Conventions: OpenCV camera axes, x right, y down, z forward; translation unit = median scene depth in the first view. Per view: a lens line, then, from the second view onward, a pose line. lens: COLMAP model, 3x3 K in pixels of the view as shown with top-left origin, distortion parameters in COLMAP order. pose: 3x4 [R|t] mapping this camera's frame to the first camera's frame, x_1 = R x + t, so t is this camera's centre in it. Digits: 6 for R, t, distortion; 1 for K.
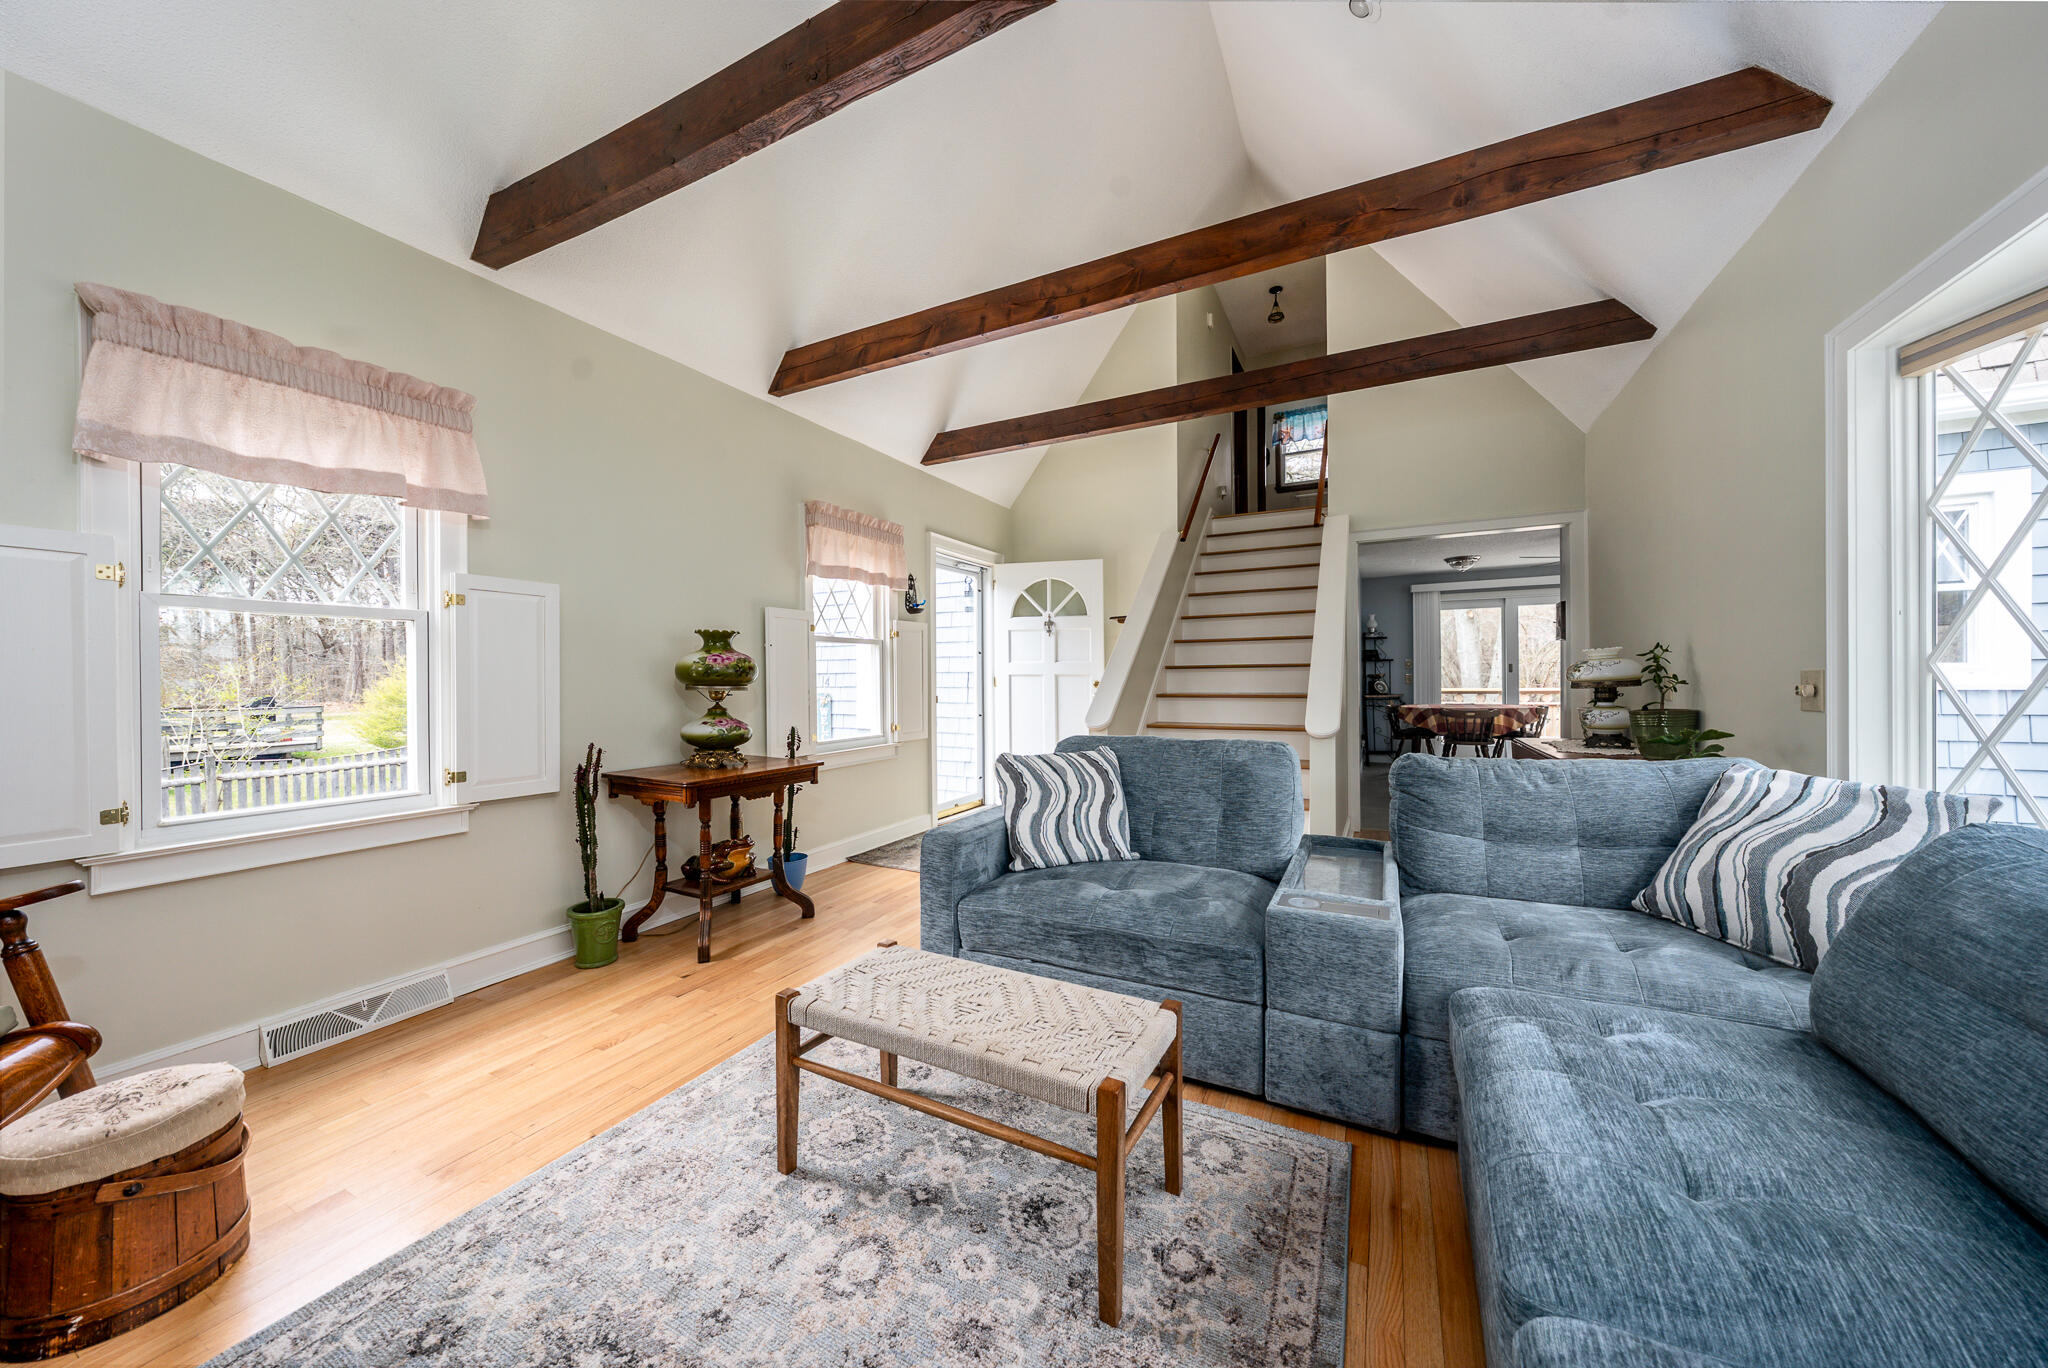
lens RADIAL K [[718.0, 0, 1033.6], [0, 718.0, 686.3], [0, 0, 1]] dist [-0.007626, 0.000423]
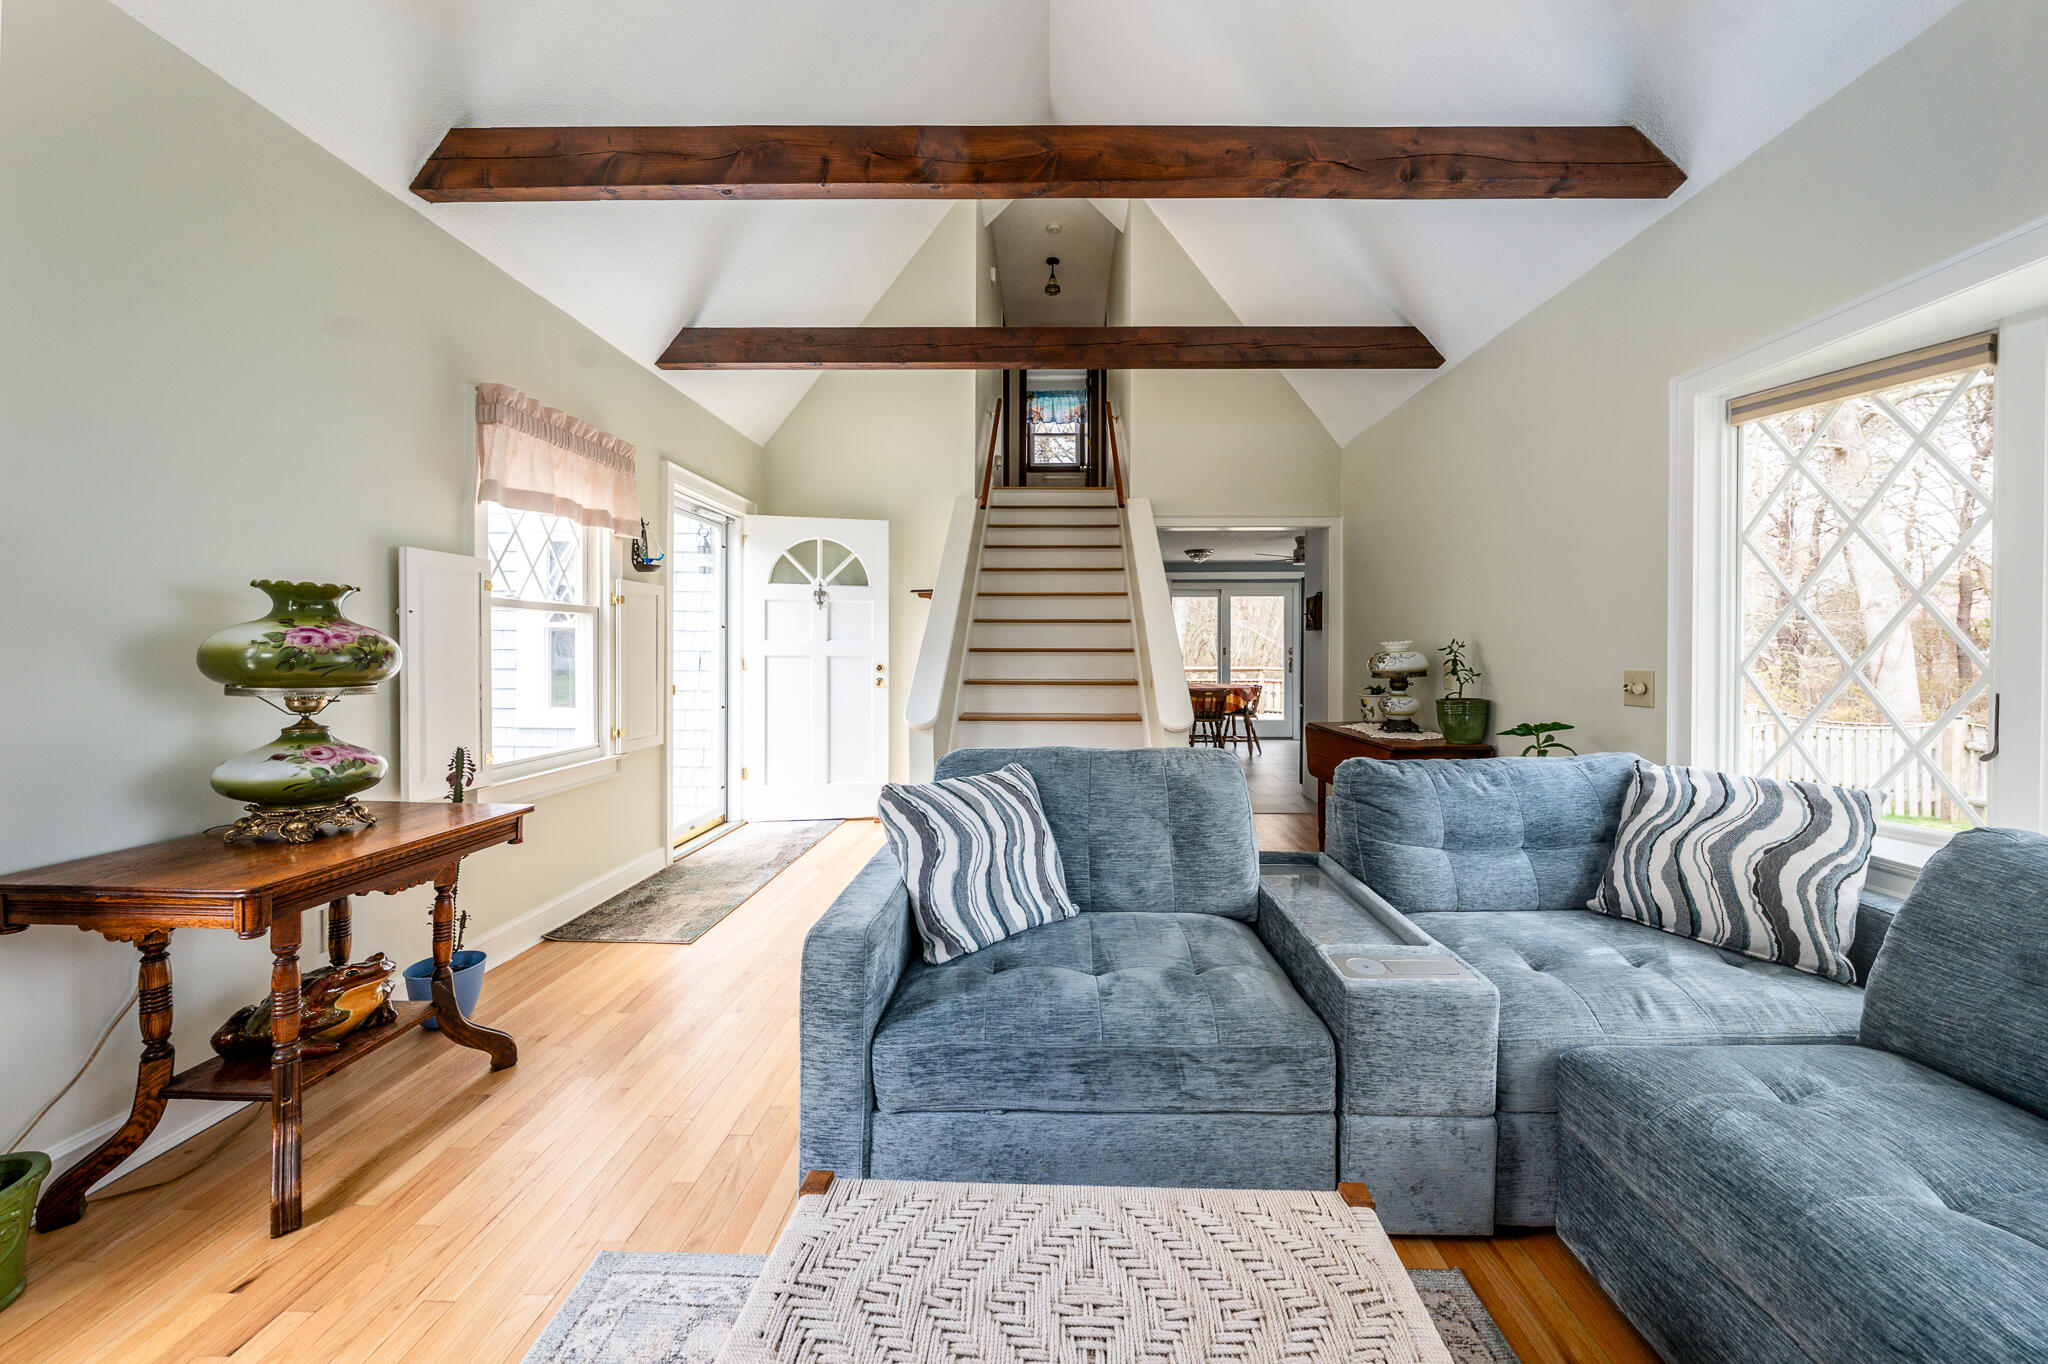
lens RADIAL K [[718.0, 0, 1069.2], [0, 718.0, 659.4], [0, 0, 1]] dist [-0.007626, 0.000423]
pose [[0.892412, 0.005964, 0.451182, -0.173160], [-0.005737, 0.999982, -0.001871, -0.023228], [-0.451185, -0.000919, 0.892430, 0.266760]]
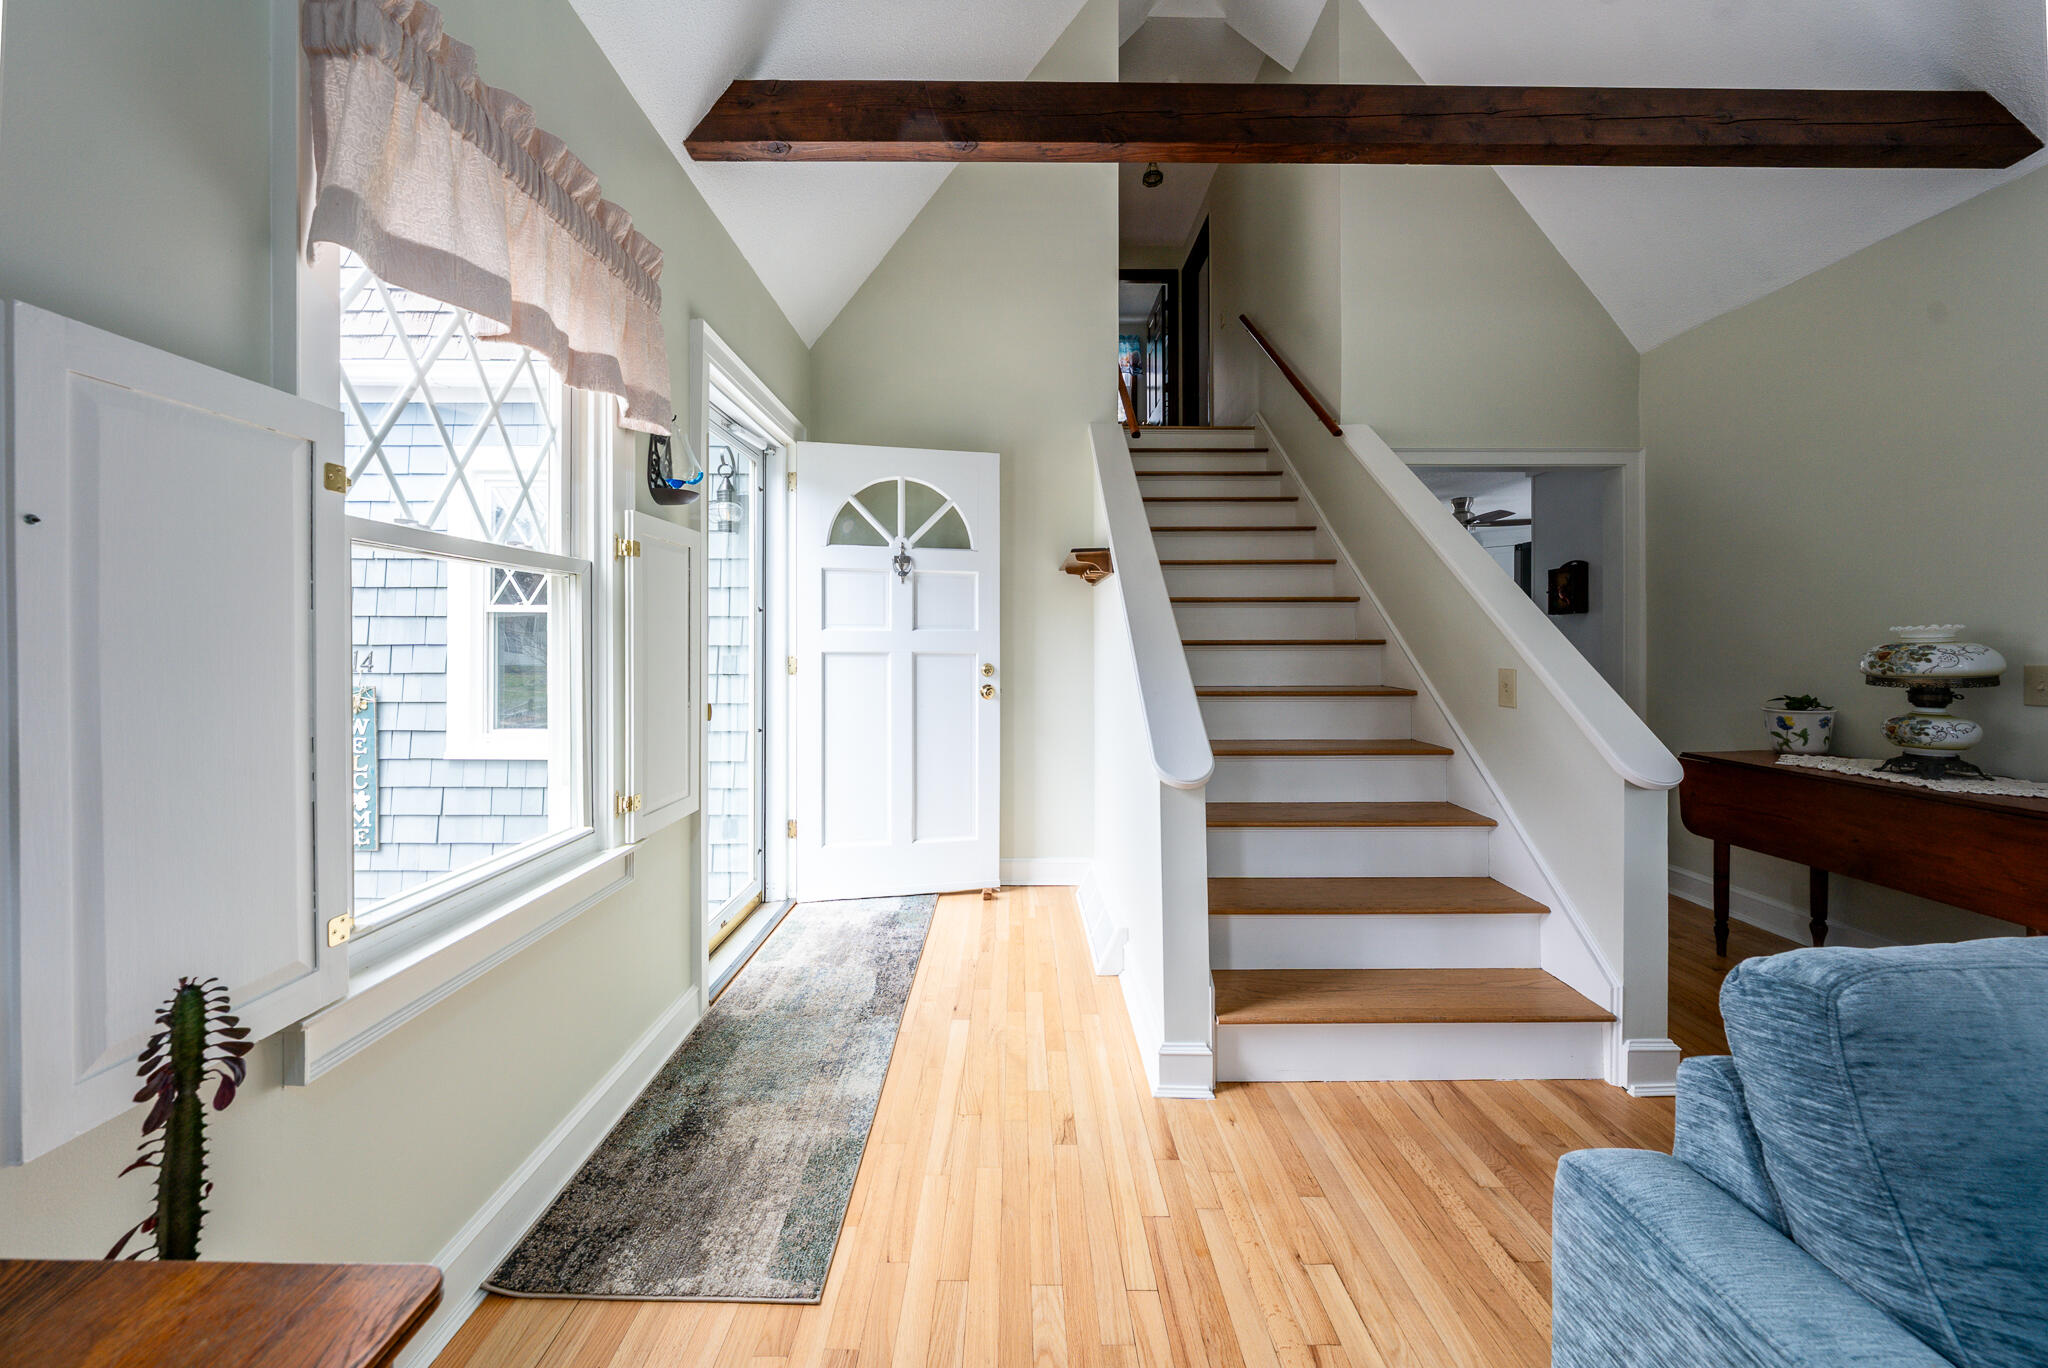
lens RADIAL K [[718.0, 0, 1031.3], [0, 718.0, 649.9], [0, 0, 1]] dist [-0.007626, 0.000423]
pose [[0.885009, 0.004542, 0.465551, -0.272408], [-0.001844, 0.999979, -0.006250, -0.028525], [-0.465570, 0.004672, 0.884999, 0.871873]]
